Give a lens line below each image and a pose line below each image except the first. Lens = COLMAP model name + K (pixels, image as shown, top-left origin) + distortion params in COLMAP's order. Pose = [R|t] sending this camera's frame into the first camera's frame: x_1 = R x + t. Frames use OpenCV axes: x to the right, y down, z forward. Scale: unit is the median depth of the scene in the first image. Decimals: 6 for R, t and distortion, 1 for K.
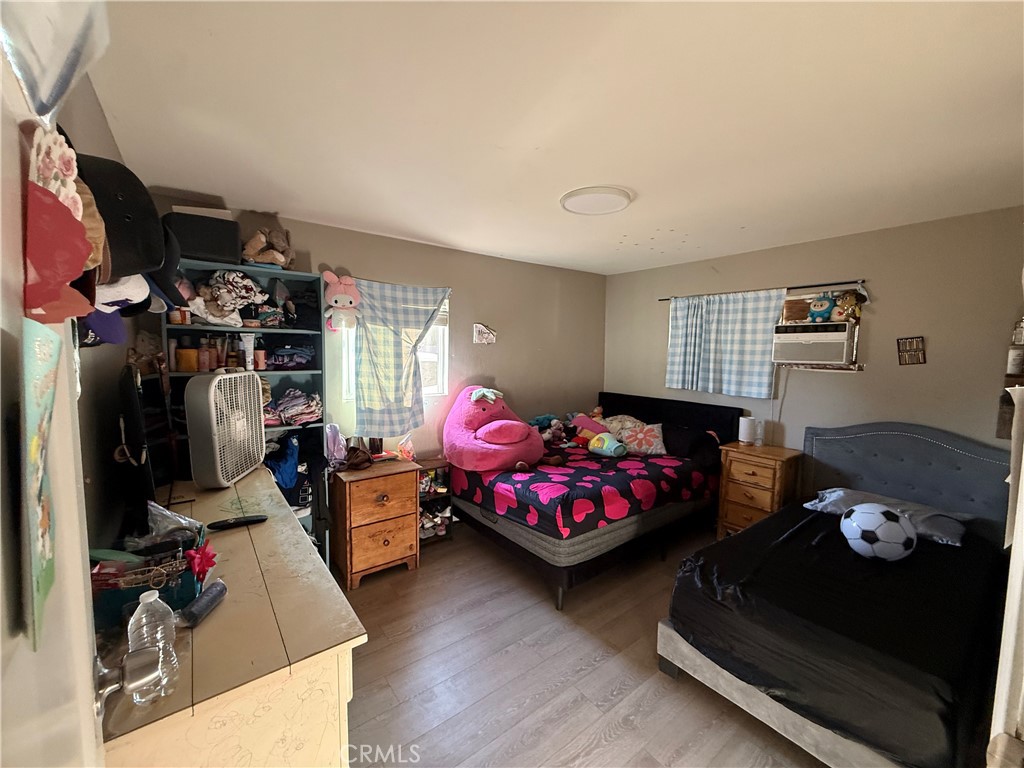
lens RADIAL K [[408.5, 0, 513.6], [0, 408.5, 388.0], [0, 0, 1]] dist [-0.002175, 0.000436]
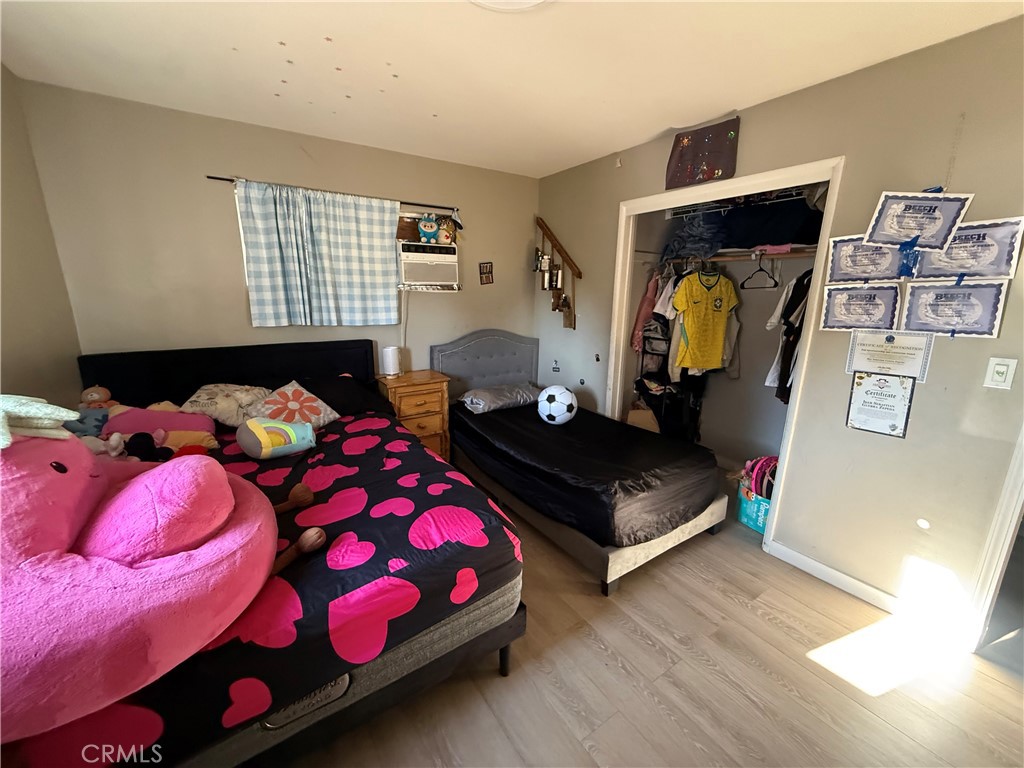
lens RADIAL K [[408.5, 0, 512.8], [0, 408.5, 383.0], [0, 0, 1]] dist [-0.002175, 0.000436]
pose [[0.069422, -0.240620, 0.968134, -0.299184], [0.082820, 0.968515, 0.234776, -0.040920], [-0.994144, 0.063882, 0.087164, 0.667194]]
